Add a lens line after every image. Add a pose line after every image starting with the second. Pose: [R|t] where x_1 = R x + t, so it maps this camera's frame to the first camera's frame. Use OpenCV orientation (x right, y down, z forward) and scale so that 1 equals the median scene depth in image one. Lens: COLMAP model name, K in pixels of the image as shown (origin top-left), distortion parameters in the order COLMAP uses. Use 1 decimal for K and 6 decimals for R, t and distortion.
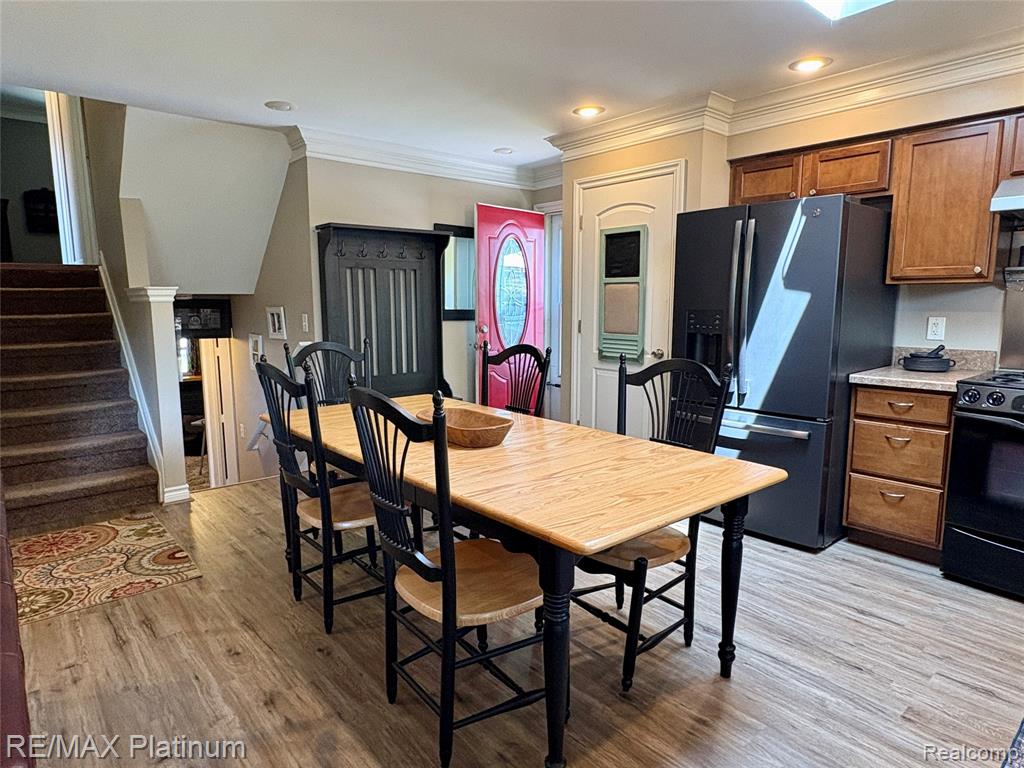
lens RADIAL K [[621.7, 0, 512.0], [0, 621.7, 384.0], [0, 0, 1]] dist [-0.001368, 0.002432]
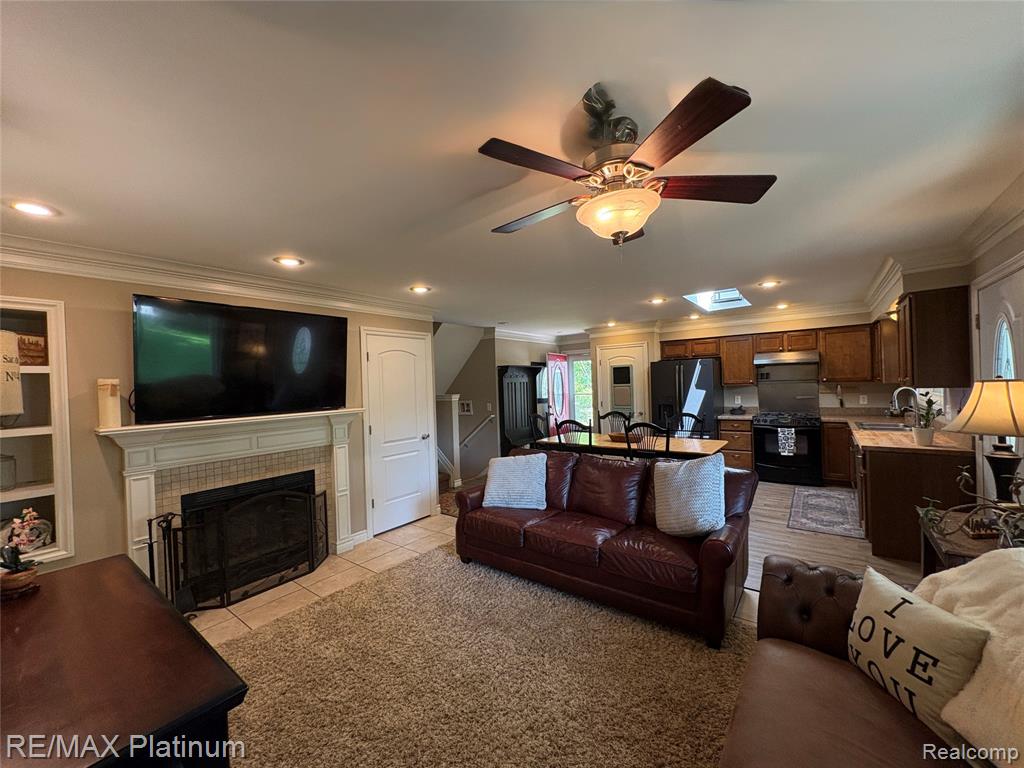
lens RADIAL K [[407.6, 0, 512.0], [0, 407.6, 384.0], [0, 0, 1]] dist [-0.000218, -0.000059]
pose [[0.976928, -0.029016, 0.211590, -0.814253], [0.058005, 0.989535, -0.132119, 0.031431], [-0.205542, 0.141344, 0.968388, -0.700255]]
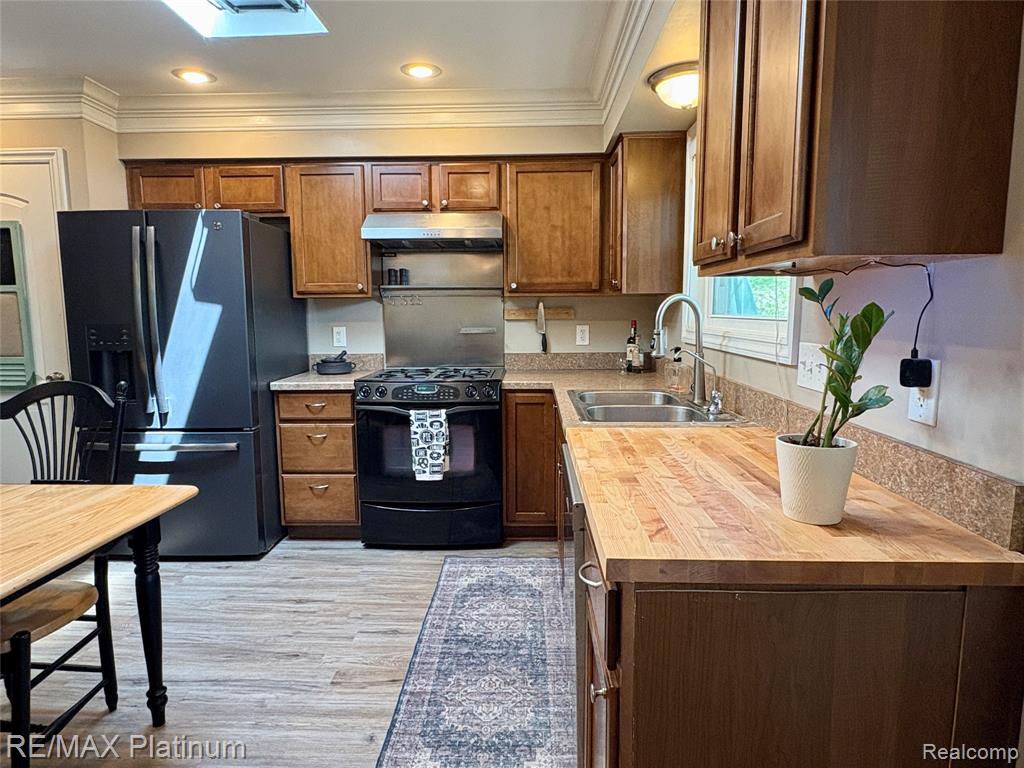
lens RADIAL K [[621.7, 0, 512.0], [0, 621.7, 384.0], [0, 0, 1]] dist [-0.001368, 0.002432]
pose [[0.672940, -0.087430, 0.734511, 0.044867], [0.104768, 0.994245, 0.022361, 0.006540], [-0.732240, 0.061906, 0.678228, -0.016152]]
